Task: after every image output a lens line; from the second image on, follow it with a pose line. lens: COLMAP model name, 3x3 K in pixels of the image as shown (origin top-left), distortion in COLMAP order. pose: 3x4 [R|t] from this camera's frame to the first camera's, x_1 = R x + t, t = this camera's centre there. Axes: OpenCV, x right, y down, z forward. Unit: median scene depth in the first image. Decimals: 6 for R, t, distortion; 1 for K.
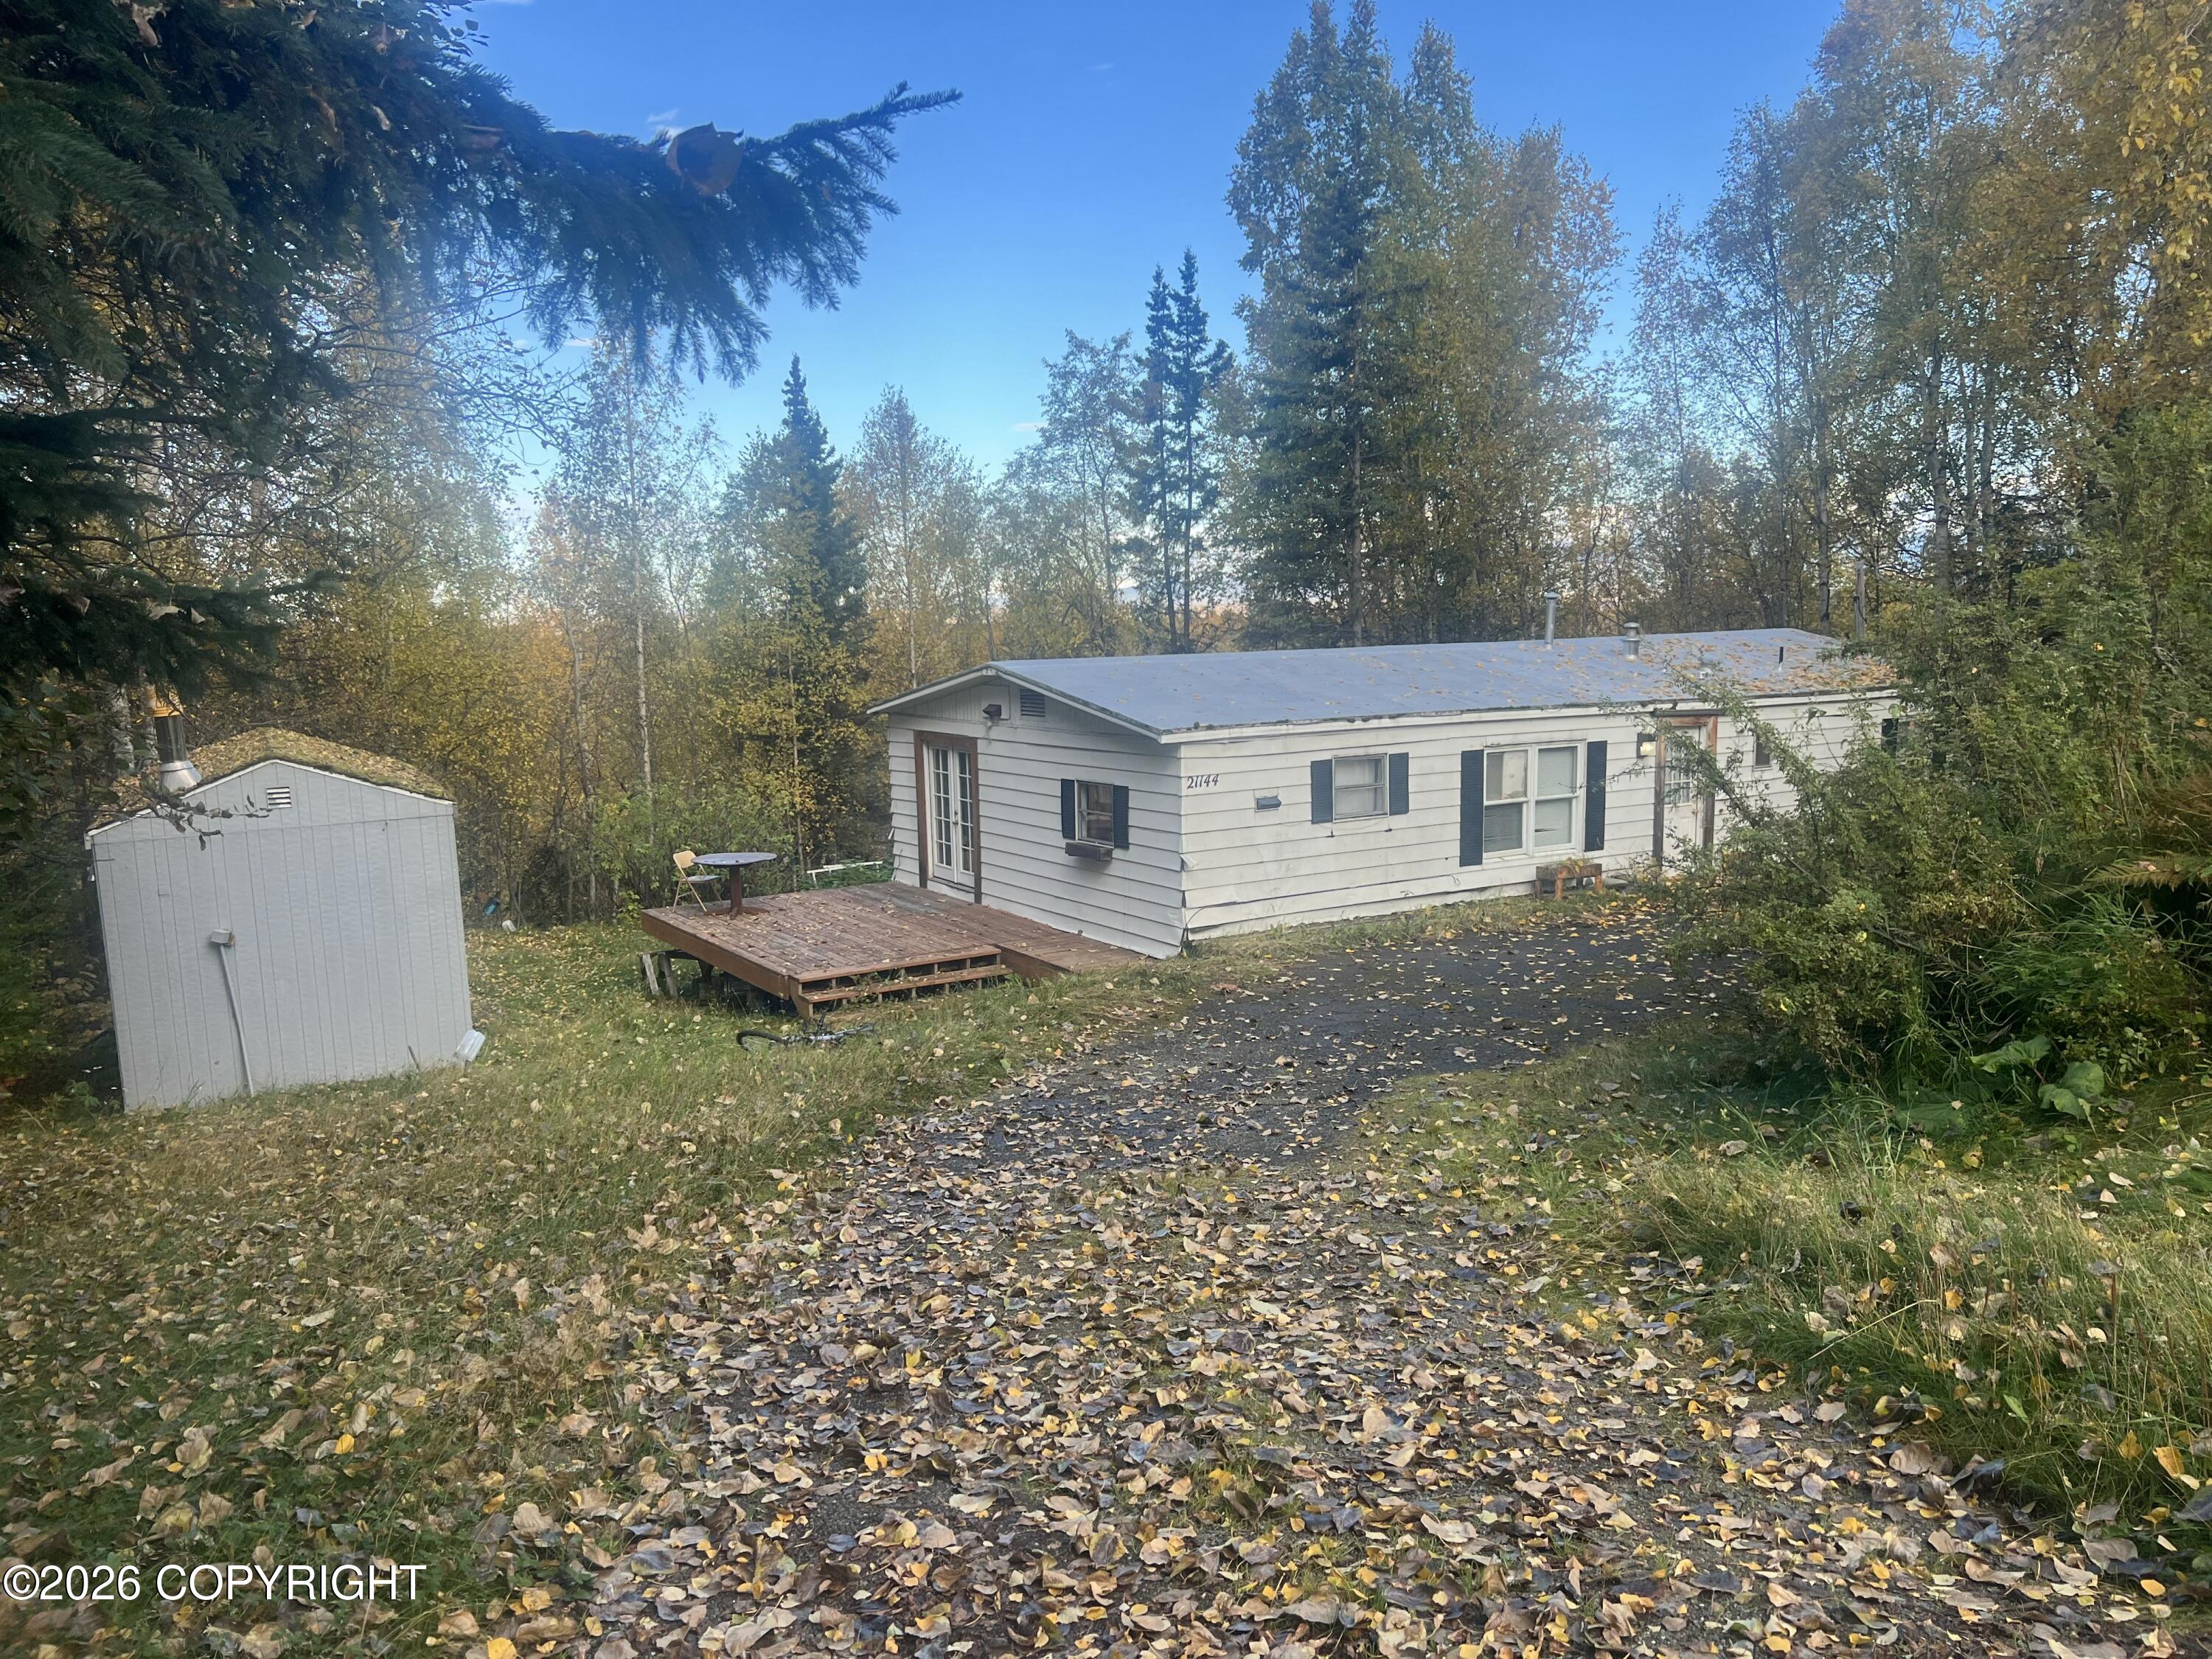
lens RADIAL K [[1657.6, 0, 1101.1], [0, 1657.6, 831.3], [0, 0, 1]] dist [0.063959, -0.059960]
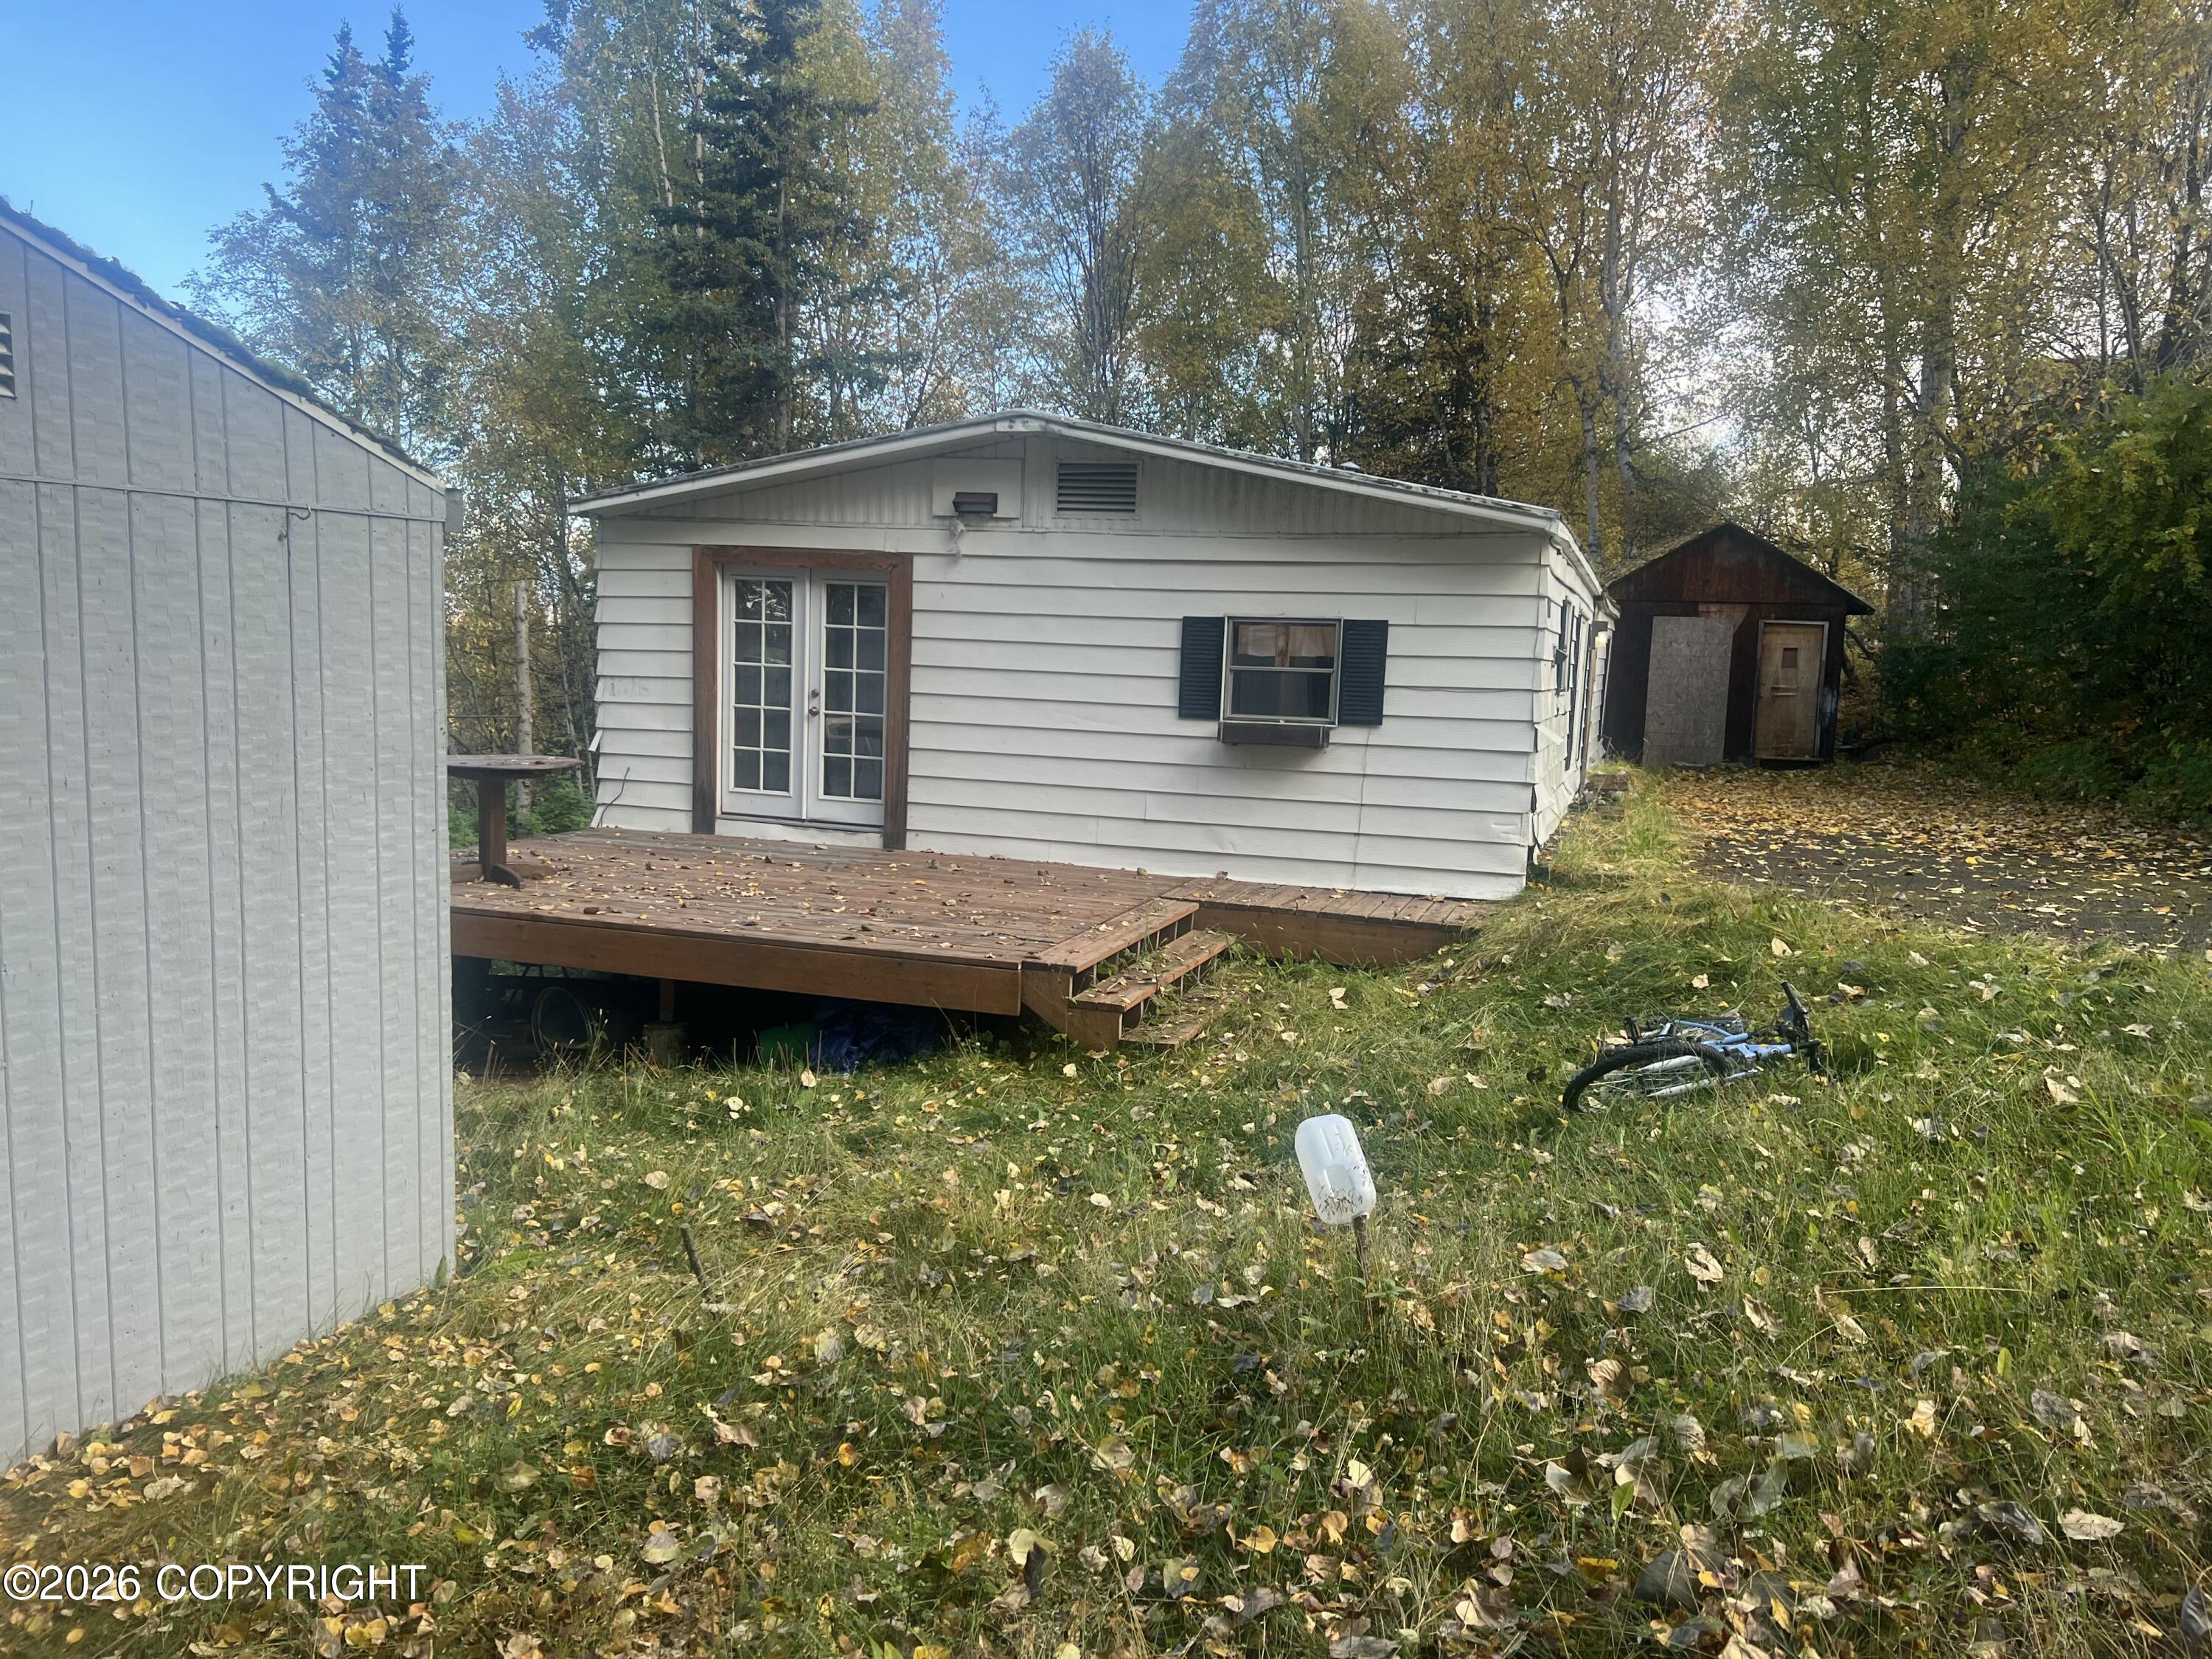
lens RADIAL K [[1657.6, 0, 1115.9], [0, 1657.6, 831.0], [0, 0, 1]] dist [0.063959, -0.059960]
pose [[0.764981, -0.017045, 0.643827, -0.448037], [0.028330, 0.999573, -0.007198, 0.051012], [-0.643429, 0.023747, 0.765137, 0.603125]]
